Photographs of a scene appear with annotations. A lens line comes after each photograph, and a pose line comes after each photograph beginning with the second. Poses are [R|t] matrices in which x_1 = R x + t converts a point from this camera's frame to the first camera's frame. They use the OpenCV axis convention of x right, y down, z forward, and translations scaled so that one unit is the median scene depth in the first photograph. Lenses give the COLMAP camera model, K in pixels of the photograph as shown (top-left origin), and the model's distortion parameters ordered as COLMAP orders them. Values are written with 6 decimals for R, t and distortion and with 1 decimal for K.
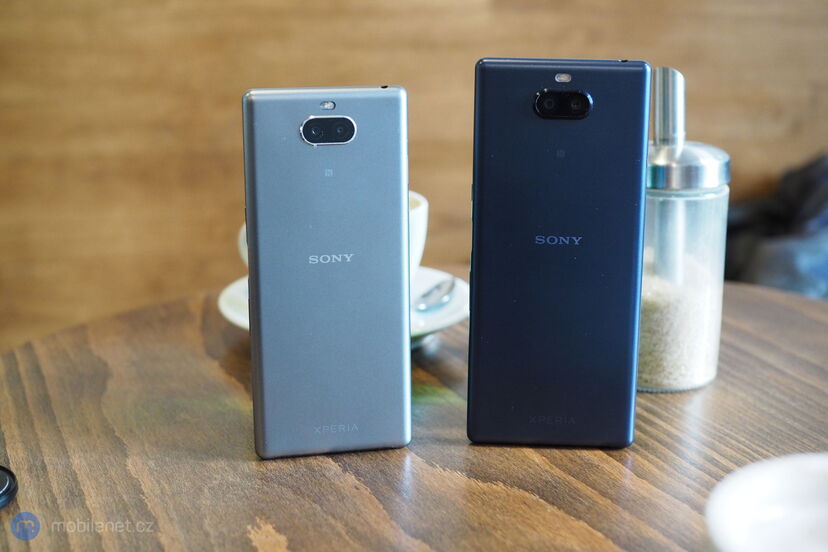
lens RADIAL K [[1211.4, 0, 409.0], [0, 1211.4, 271.9], [0, 0, 1]] dist [-0.100860, 0.000000]
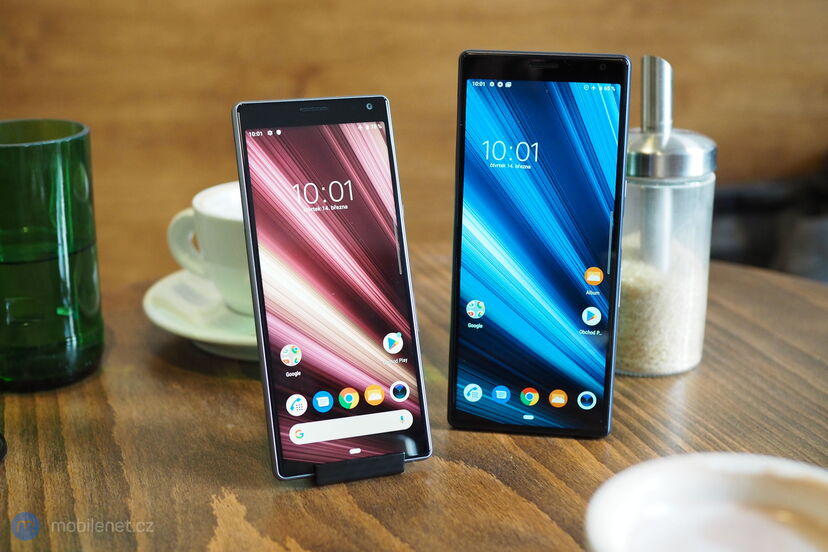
lens RADIAL K [[1211.4, 0, 418.1], [0, 1211.4, 277.8], [0, 0, 1]] dist [-0.100860, 0.000000]
pose [[0.996971, 0.024408, -0.073850, 0.096229], [-0.021402, 0.998920, 0.041230, -0.021837], [0.074777, -0.039525, 0.996417, -0.026738]]
